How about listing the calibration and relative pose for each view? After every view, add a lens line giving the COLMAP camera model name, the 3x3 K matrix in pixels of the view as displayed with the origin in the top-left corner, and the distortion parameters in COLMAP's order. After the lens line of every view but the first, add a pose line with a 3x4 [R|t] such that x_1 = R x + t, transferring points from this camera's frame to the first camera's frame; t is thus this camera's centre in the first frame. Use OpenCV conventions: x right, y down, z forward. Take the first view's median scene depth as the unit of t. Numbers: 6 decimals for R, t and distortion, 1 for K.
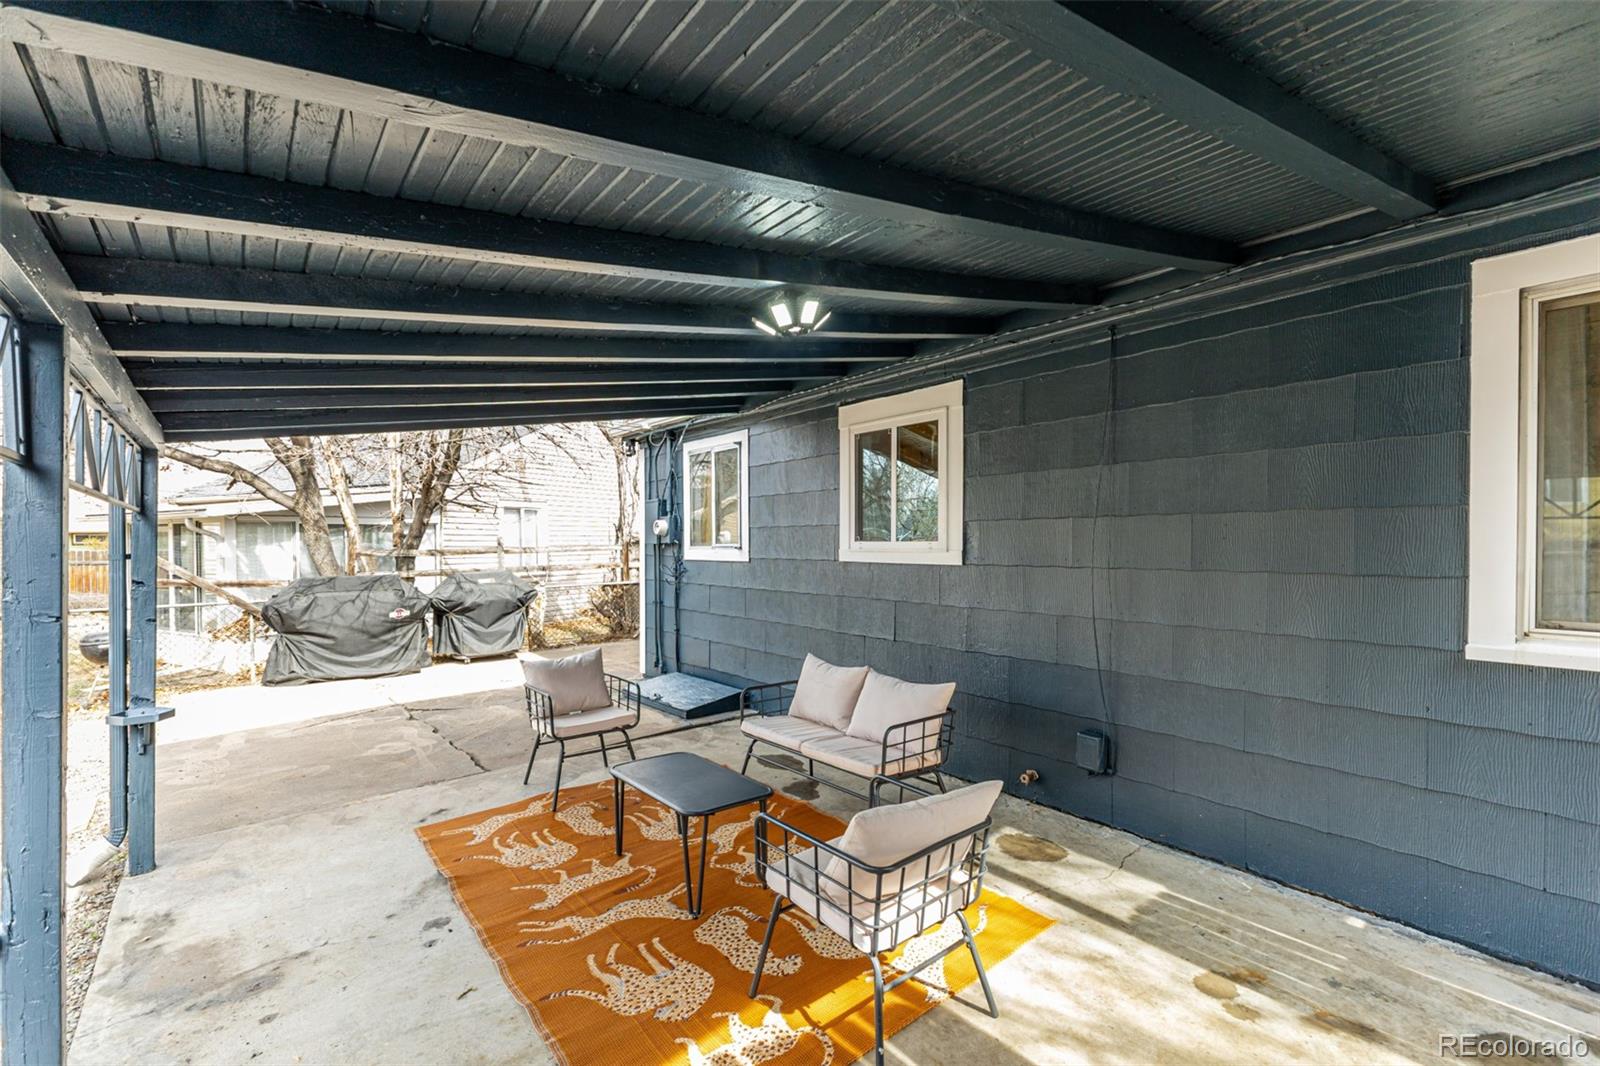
lens RADIAL K [[686.9, 0, 795.1], [0, 686.9, 534.0], [0, 0, 1]] dist [0.008389, -0.000369]
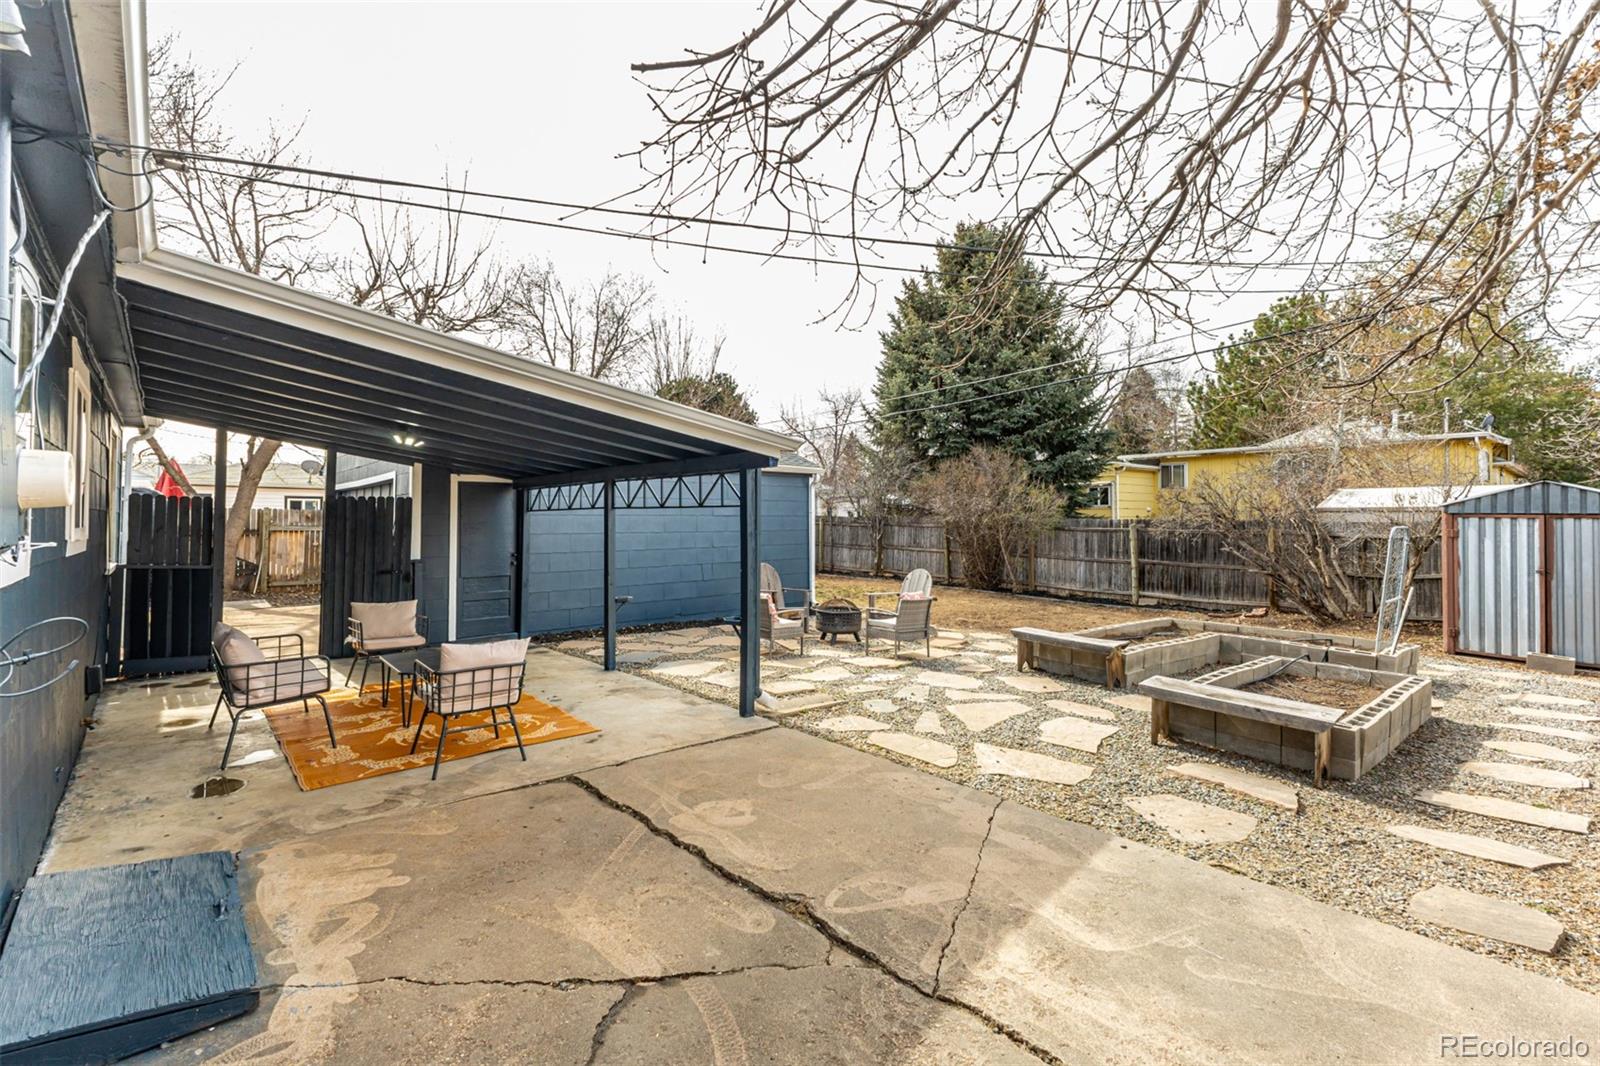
lens RADIAL K [[693.8, 0, 794.8], [0, 693.8, 528.1], [0, 0, 1]] dist [0.005859, 0.000218]
pose [[-0.999204, 0.002157, -0.039826, -0.595990], [0.002180, 0.999997, -0.000527, 0.017323], [0.039825, -0.000614, -0.999206, 1.627016]]
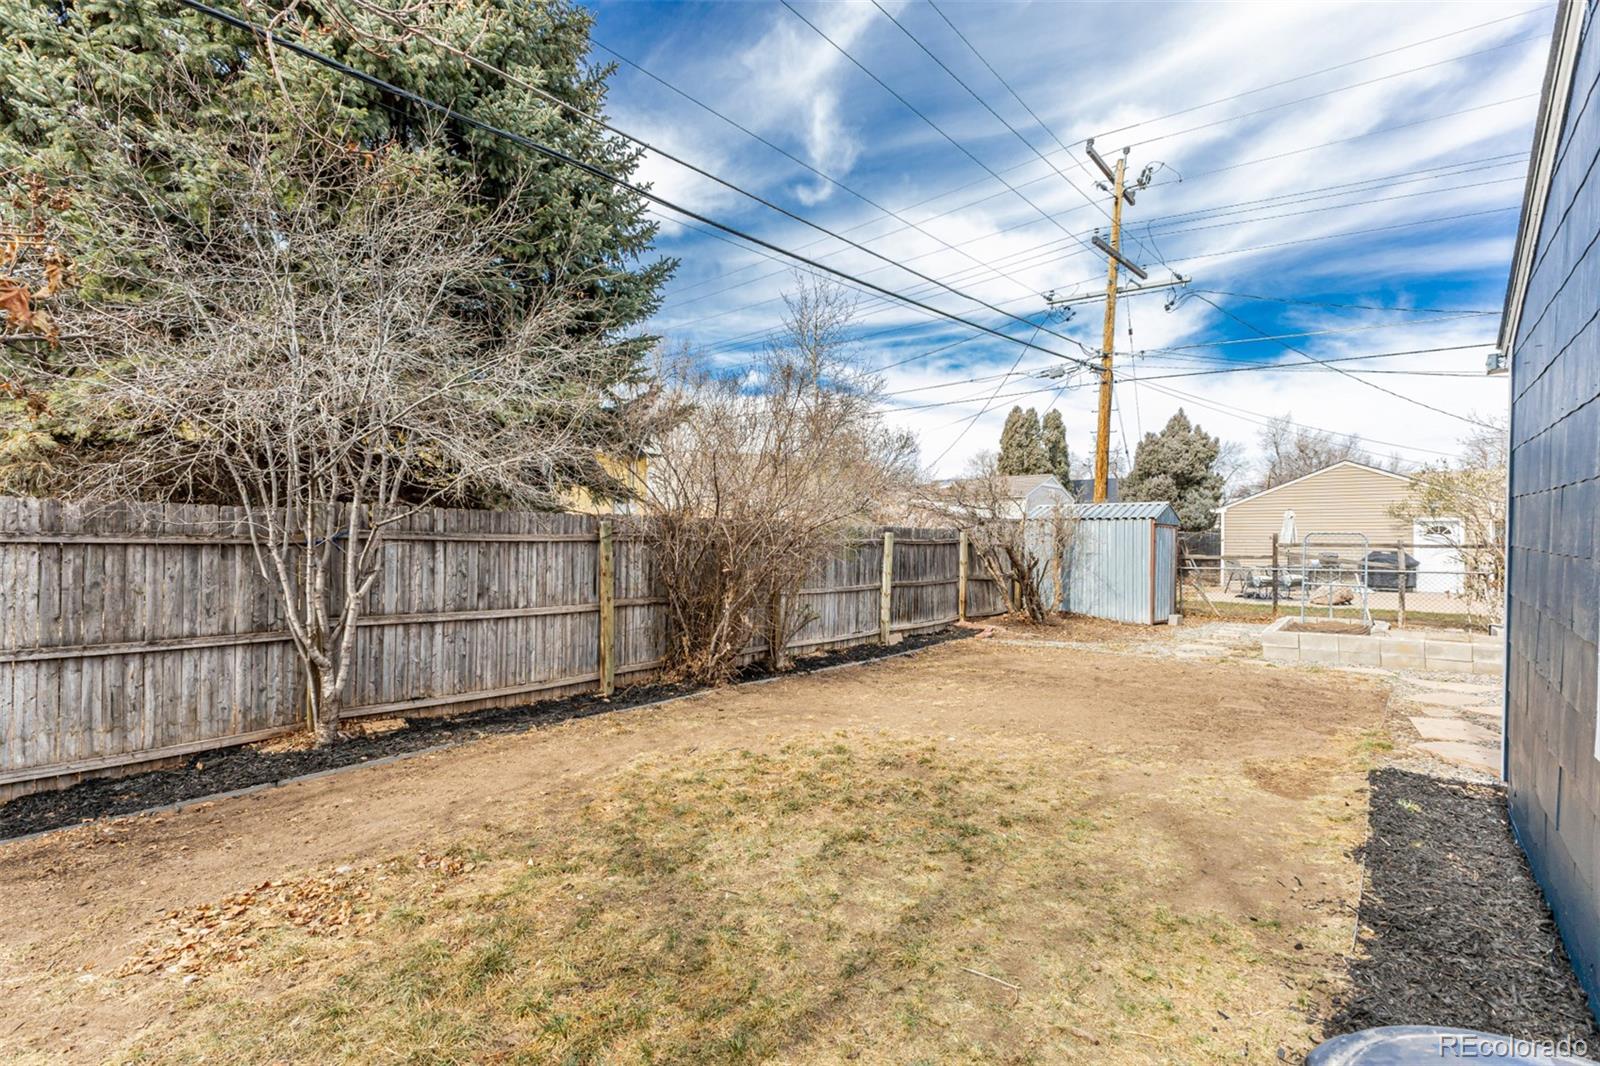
lens RADIAL K [[690.6, 0, 800.0], [0, 690.6, 533.0], [0, 0, 1]] dist [0.002751, 0.000242]
pose [[0.162140, 0.002923, -0.986763, -0.150049], [0.010903, 0.999929, 0.004754, -0.008630], [0.986708, -0.011530, 0.162096, -1.854757]]
